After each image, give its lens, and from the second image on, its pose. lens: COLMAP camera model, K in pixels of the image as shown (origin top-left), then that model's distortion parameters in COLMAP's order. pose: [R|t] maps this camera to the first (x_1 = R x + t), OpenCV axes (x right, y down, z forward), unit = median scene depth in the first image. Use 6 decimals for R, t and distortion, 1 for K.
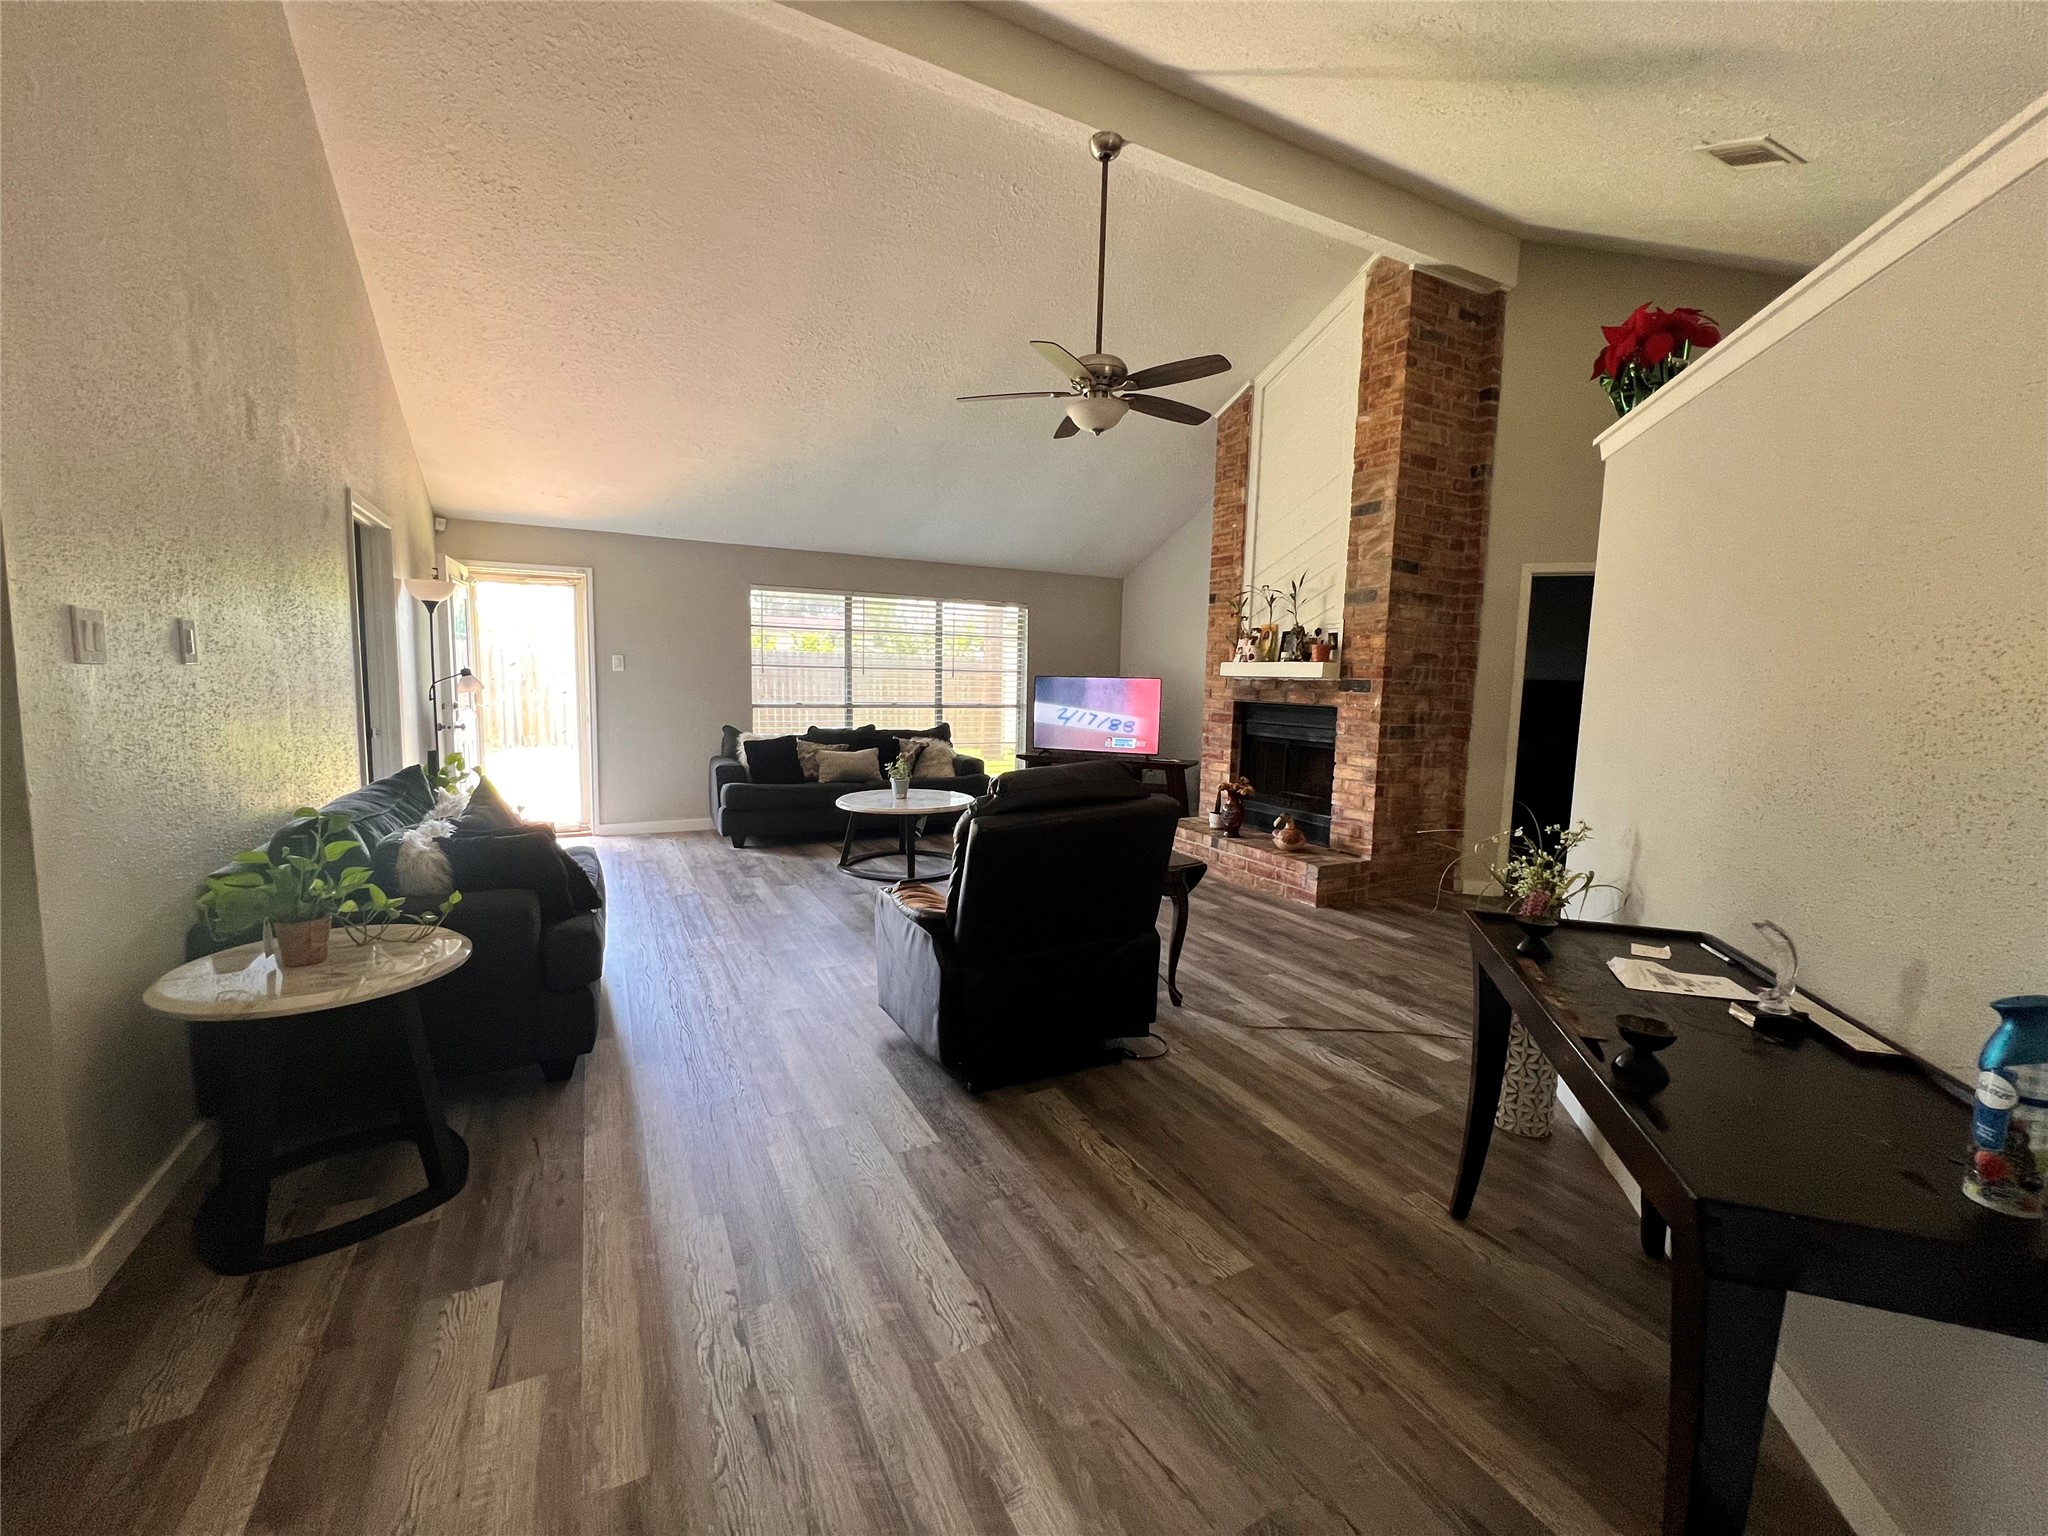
lens RADIAL K [[821.8, 0, 1020.2], [0, 821.8, 763.2], [0, 0, 1]] dist [0.003744, 0.000272]
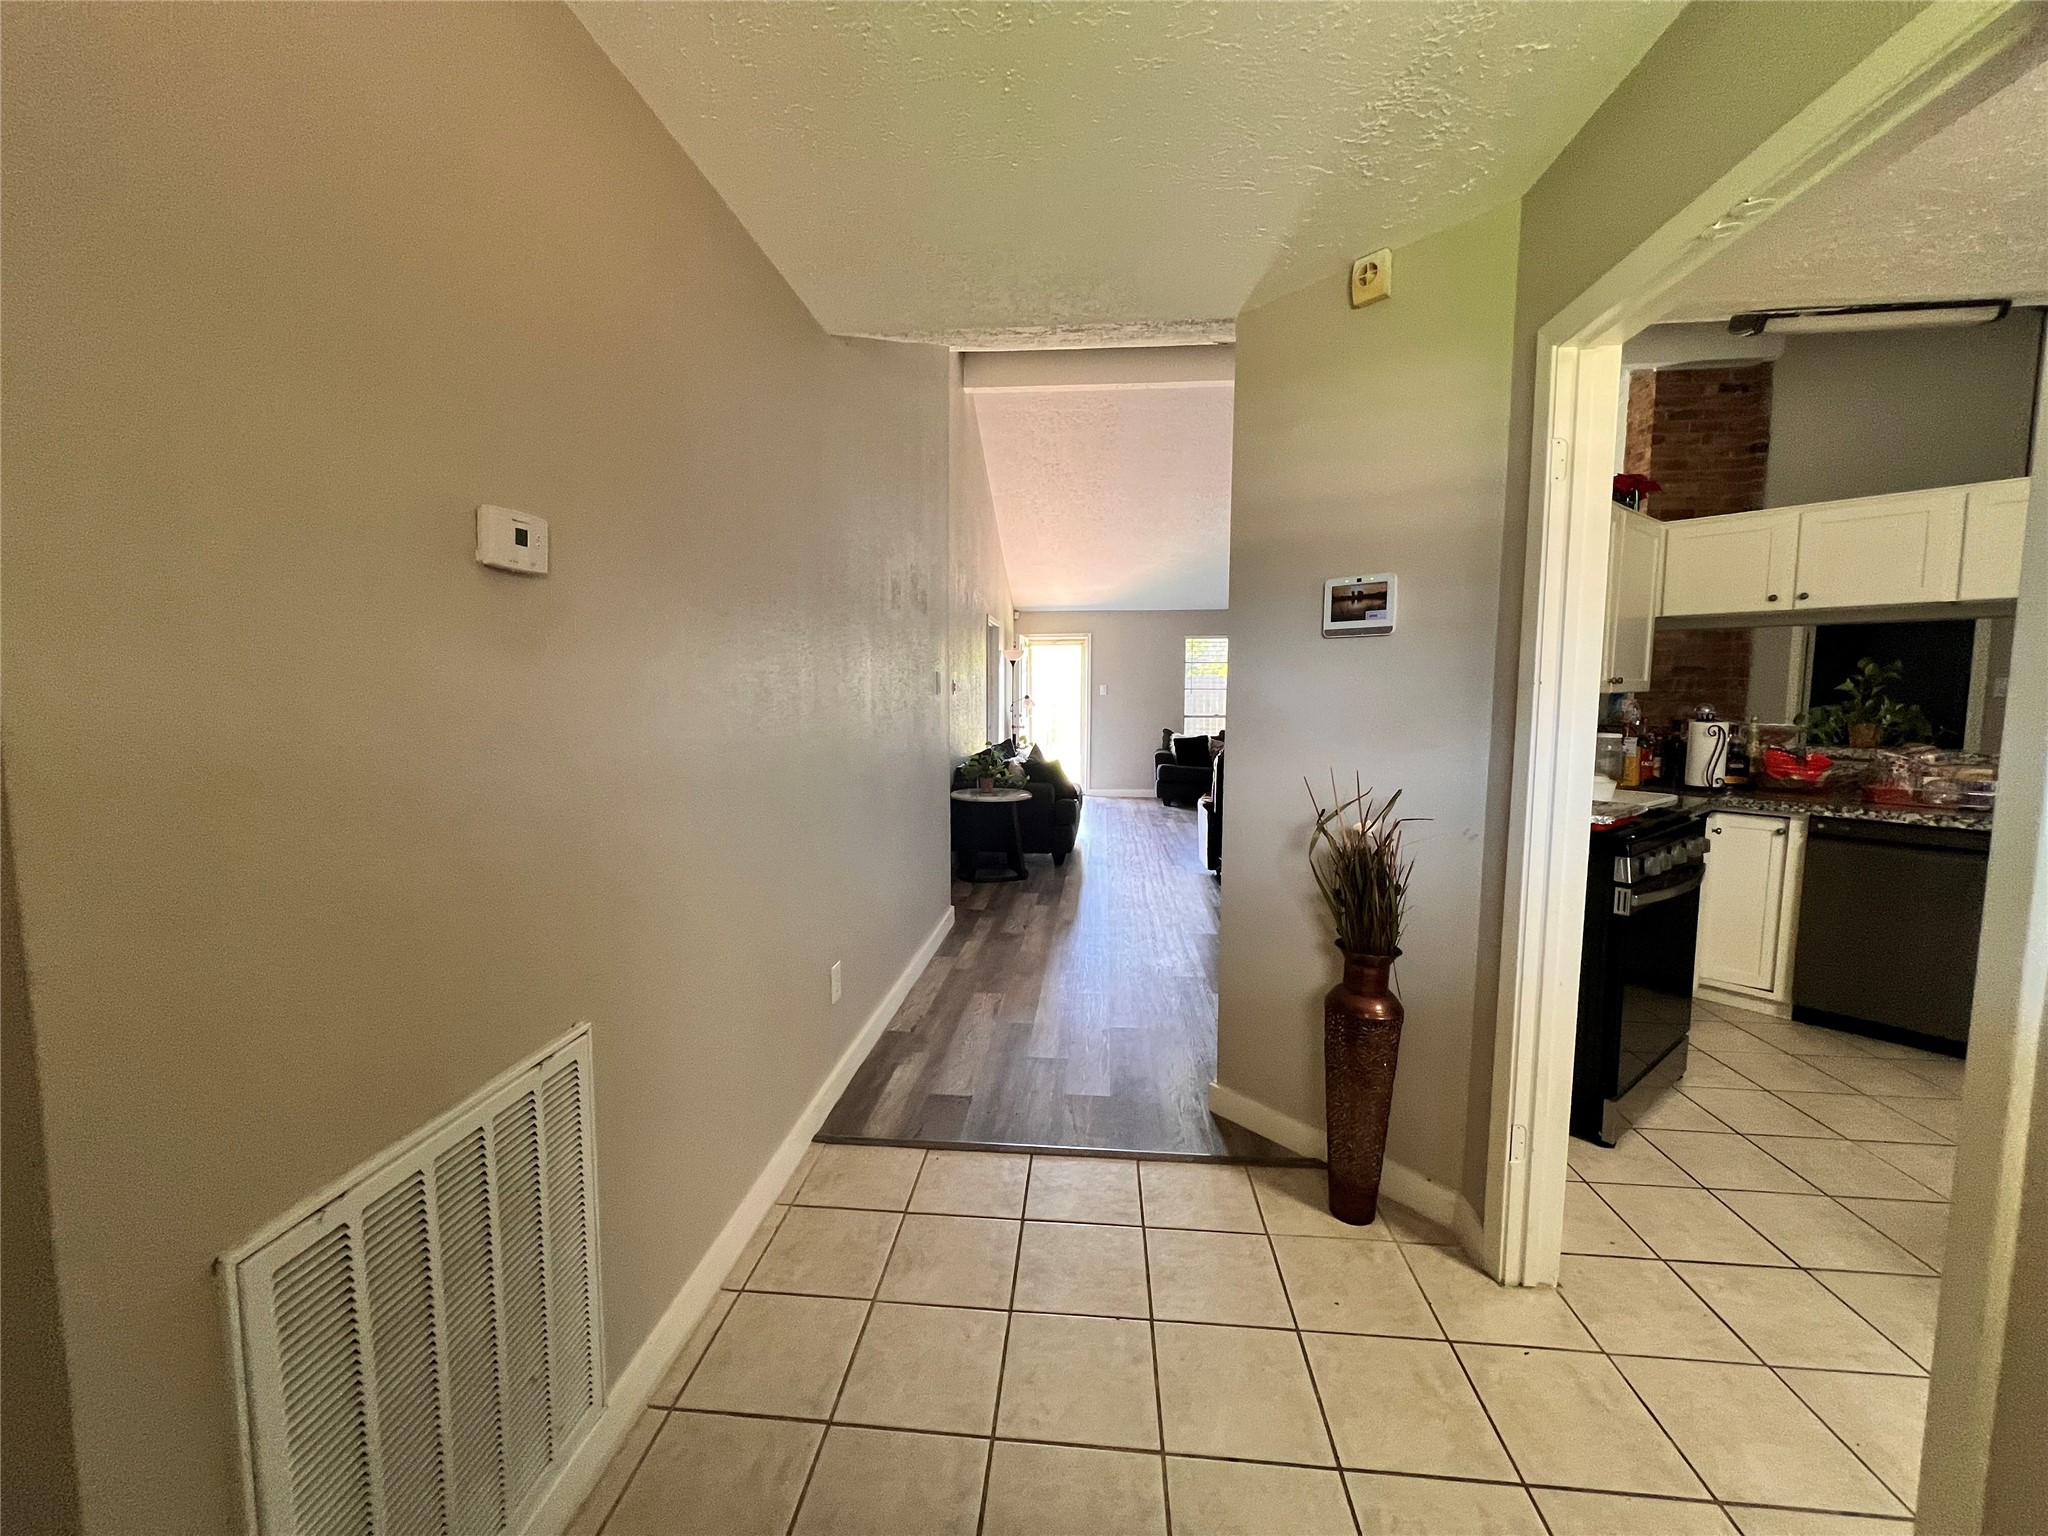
lens RADIAL K [[821.8, 0, 1023.0], [0, 821.8, 767.0], [0, 0, 1]] dist [0.003744, 0.000272]
pose [[0.836966, 0.028534, -0.546510, 0.338917], [-0.039362, 0.999192, -0.008112, 0.063325], [0.545837, 0.028301, 0.837413, -0.553632]]
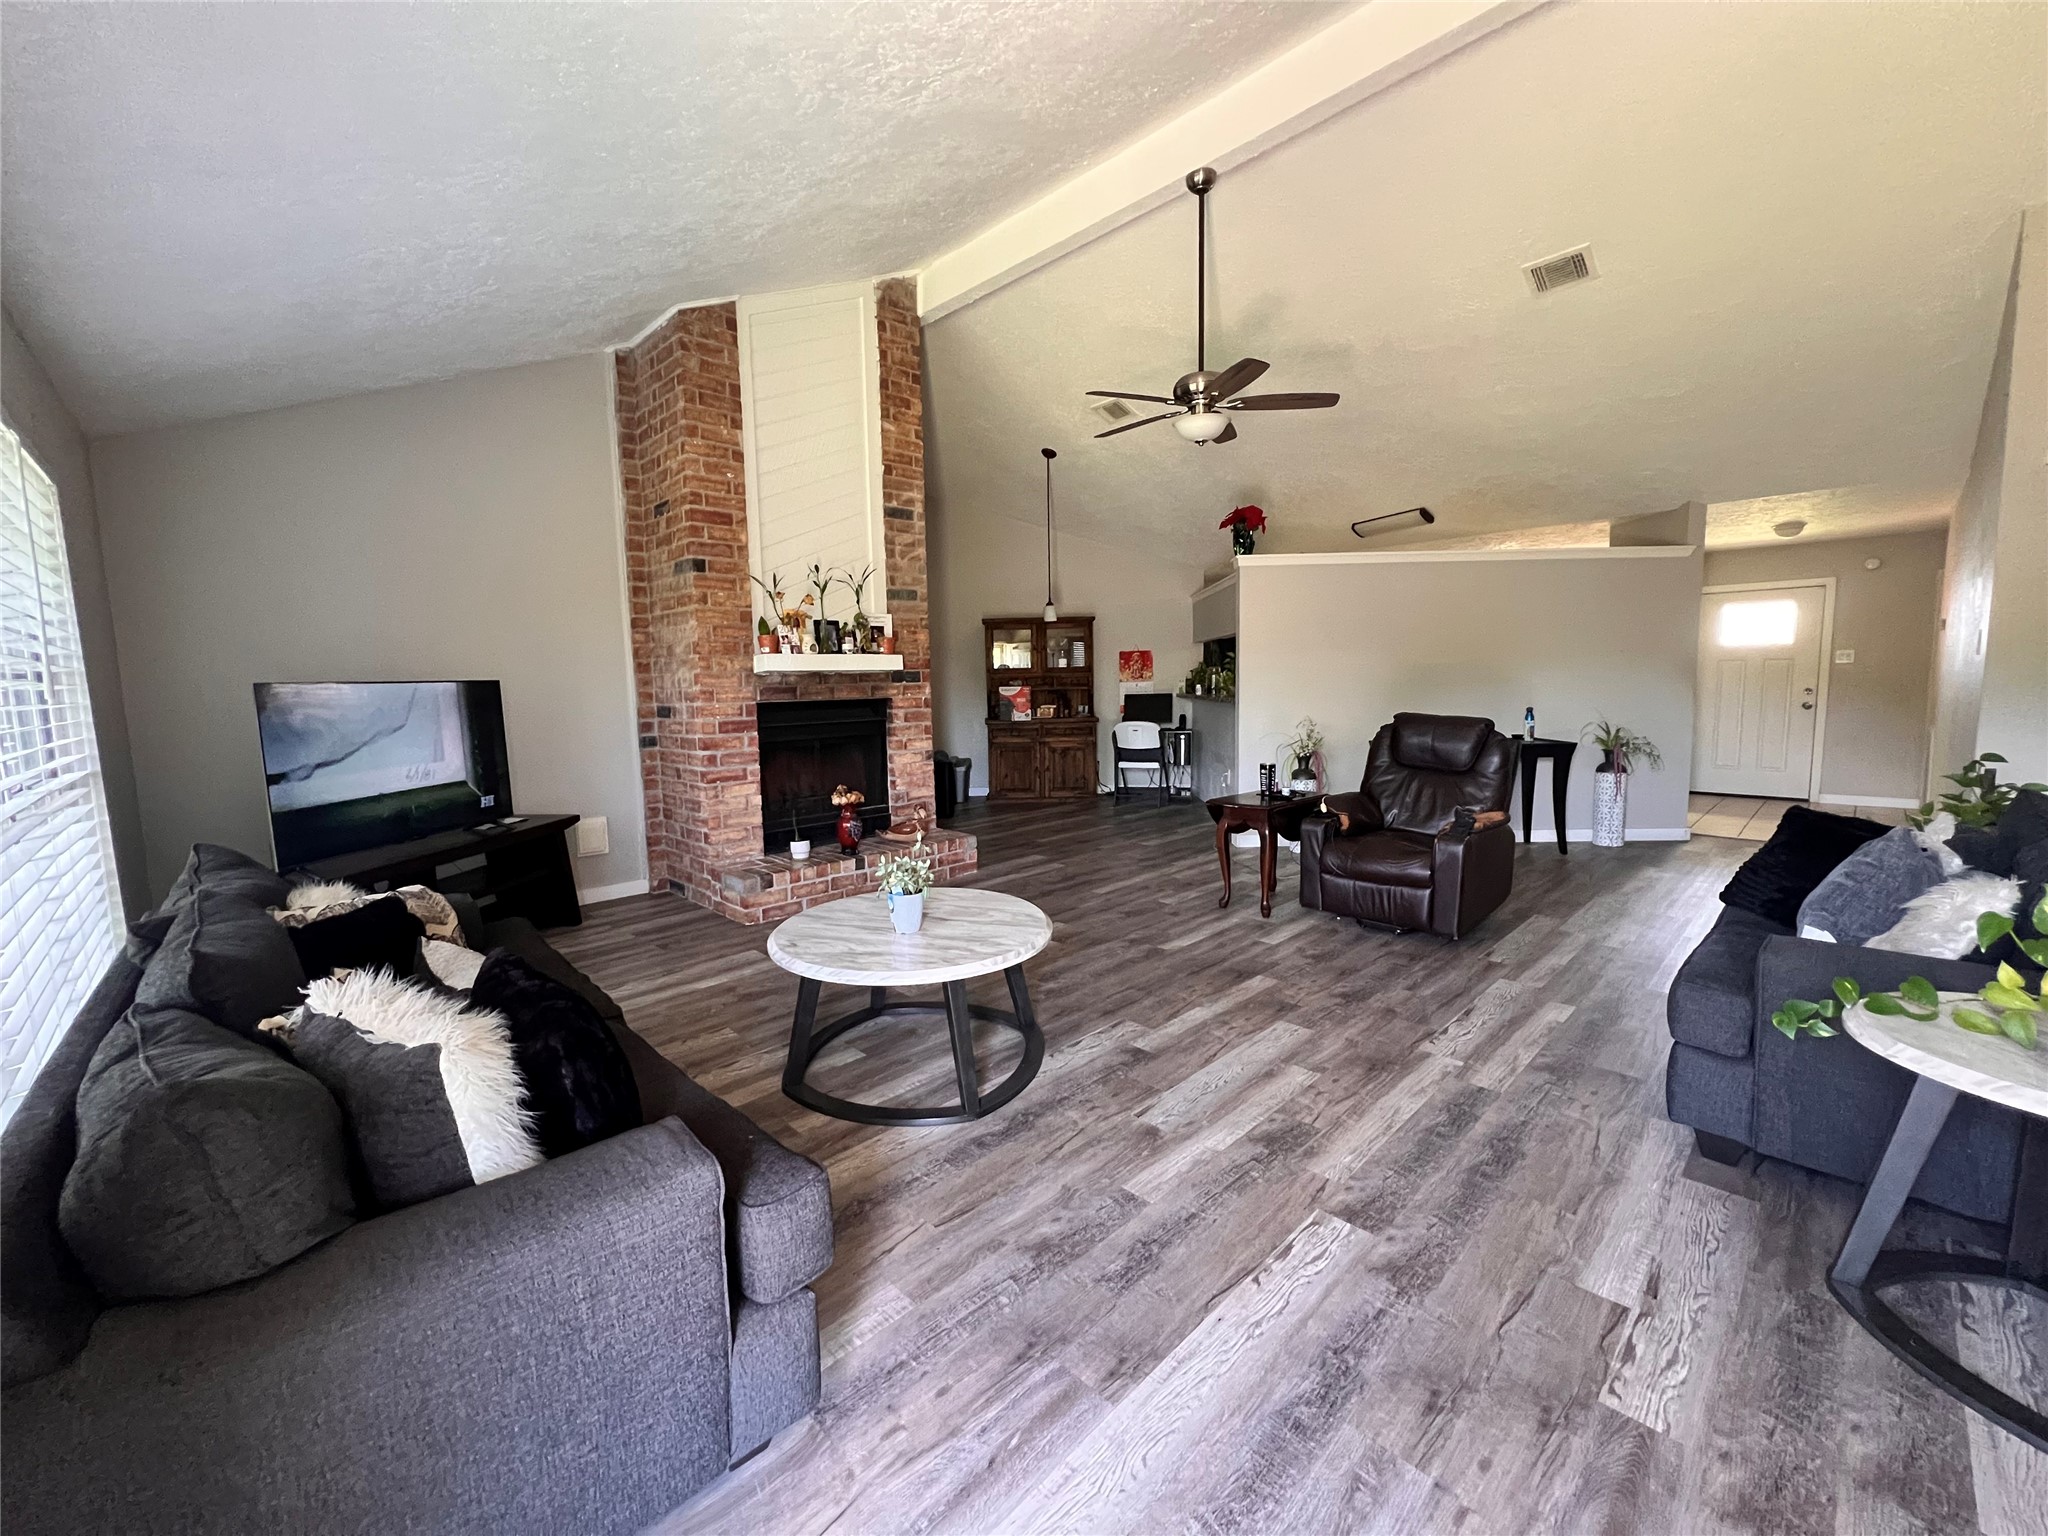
lens RADIAL K [[821.8, 0, 1021.3], [0, 821.8, 760.4], [0, 0, 1]] dist [0.003744, 0.000272]
pose [[-0.281992, -0.111864, 0.952873, -0.679514], [0.116728, 0.981801, 0.149805, -0.130745], [-0.952289, 0.153471, -0.263802, 1.160662]]
